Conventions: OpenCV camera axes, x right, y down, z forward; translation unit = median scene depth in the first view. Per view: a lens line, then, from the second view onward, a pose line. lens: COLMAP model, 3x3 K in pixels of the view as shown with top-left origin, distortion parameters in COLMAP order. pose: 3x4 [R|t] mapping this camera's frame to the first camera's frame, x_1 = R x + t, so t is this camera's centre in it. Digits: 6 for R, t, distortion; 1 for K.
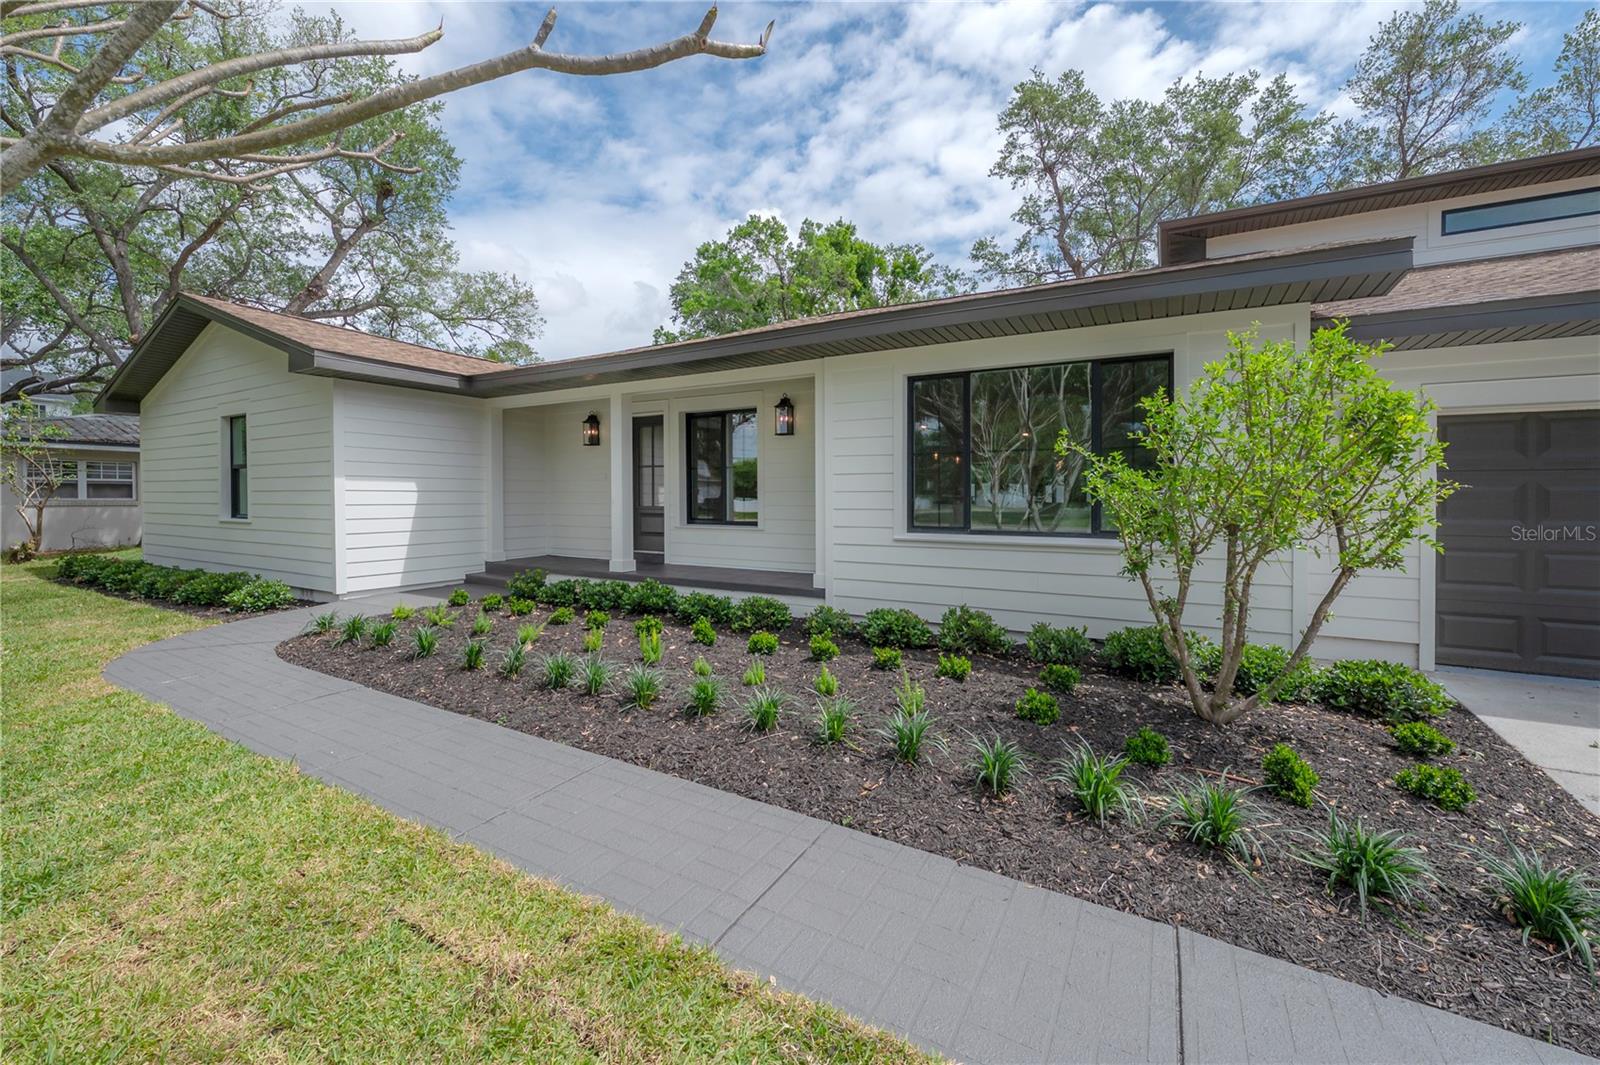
lens RADIAL K [[646.1, 0, 796.7], [0, 646.1, 511.5], [0, 0, 1]] dist [-0.001026, -0.000015]
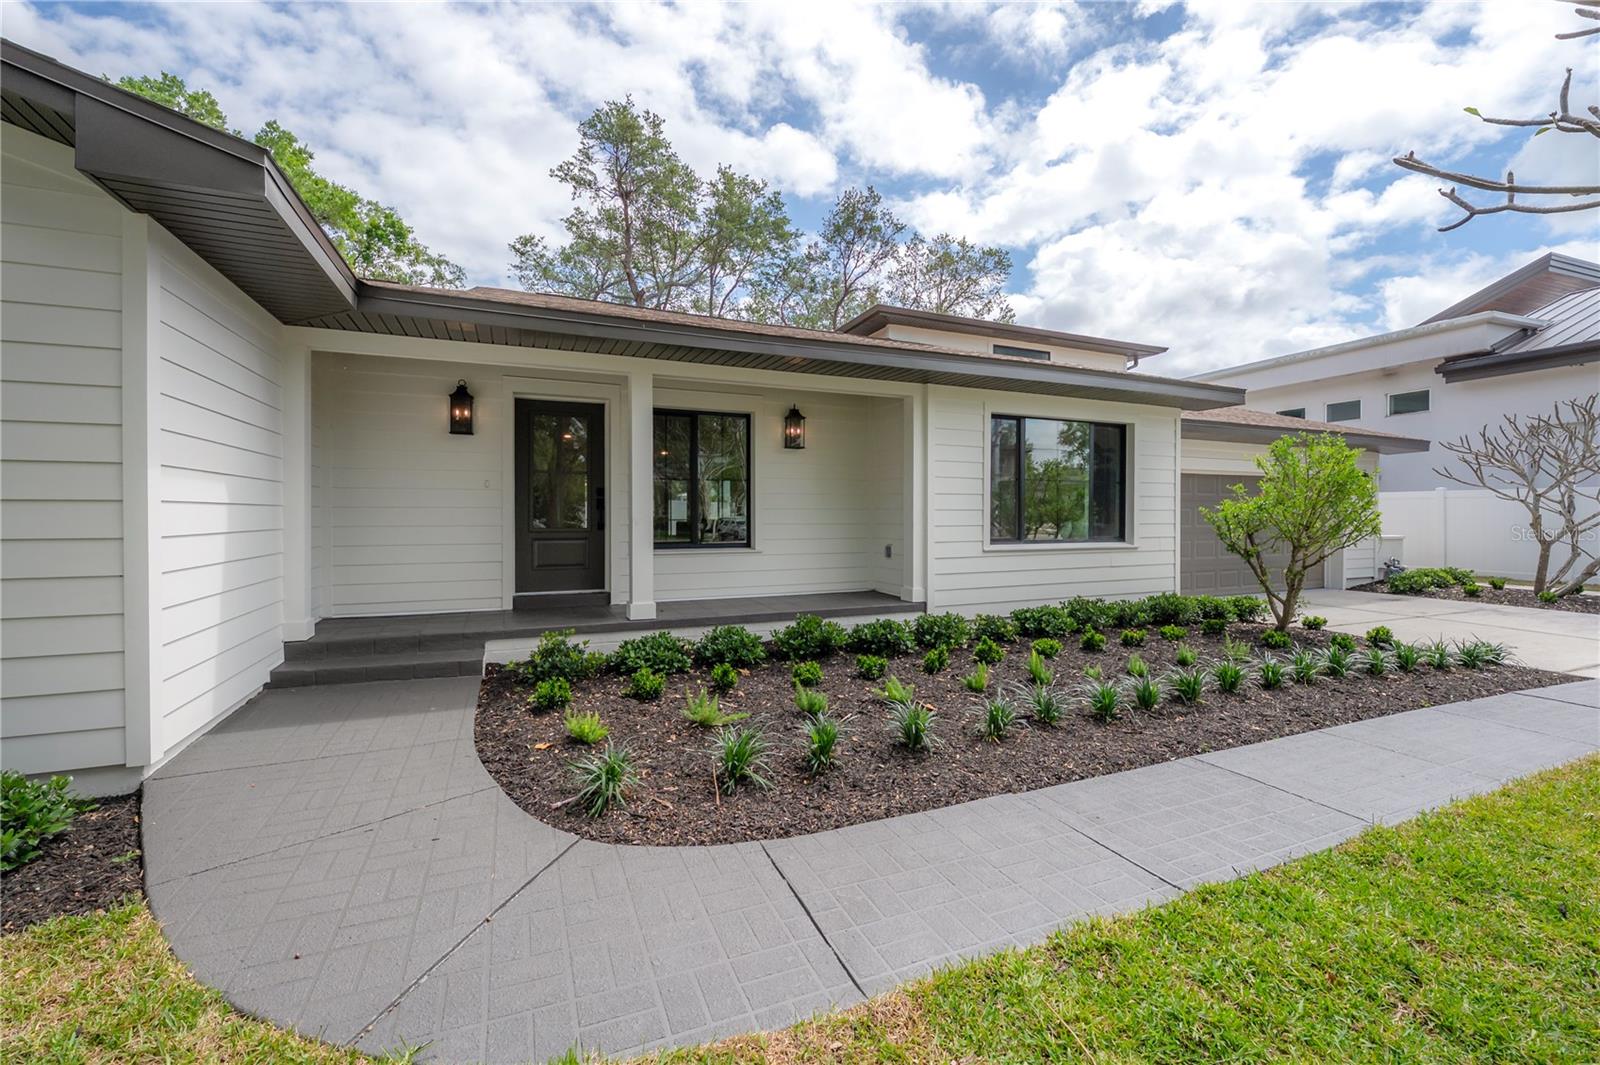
lens RADIAL K [[647.4, 0, 800.0], [0, 647.4, 532.5], [0, 0, 1]] dist [-0.000135, 0.000005]
pose [[0.601802, -0.023504, 0.798299, -0.745943], [0.018000, 0.999712, 0.015865, -0.011863], [-0.798442, 0.004822, 0.602052, 0.425657]]
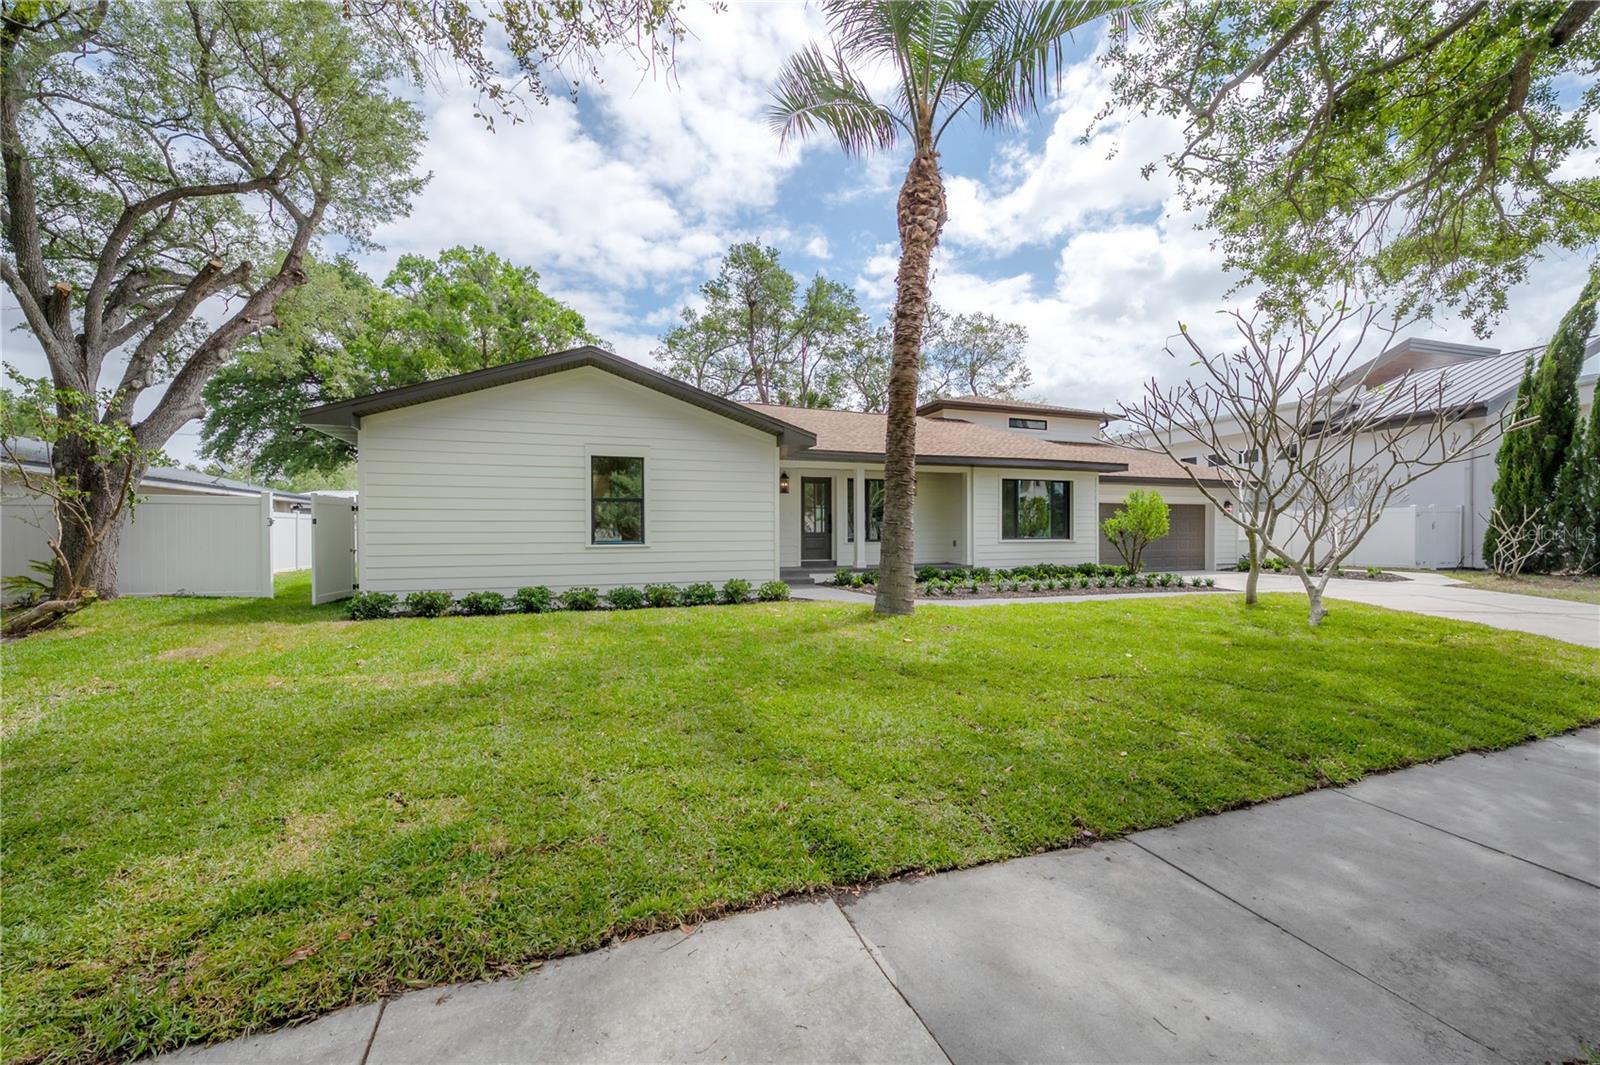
lens RADIAL K [[633.7, 0, 800.0], [0, 633.7, 532.5], [0, 0, 1]] dist [-0.002576, -0.000243]
pose [[0.645312, -0.011891, 0.763827, -1.755767], [0.028784, 0.999547, -0.008757, 0.009240], [-0.763377, 0.027637, 0.645362, -0.021673]]
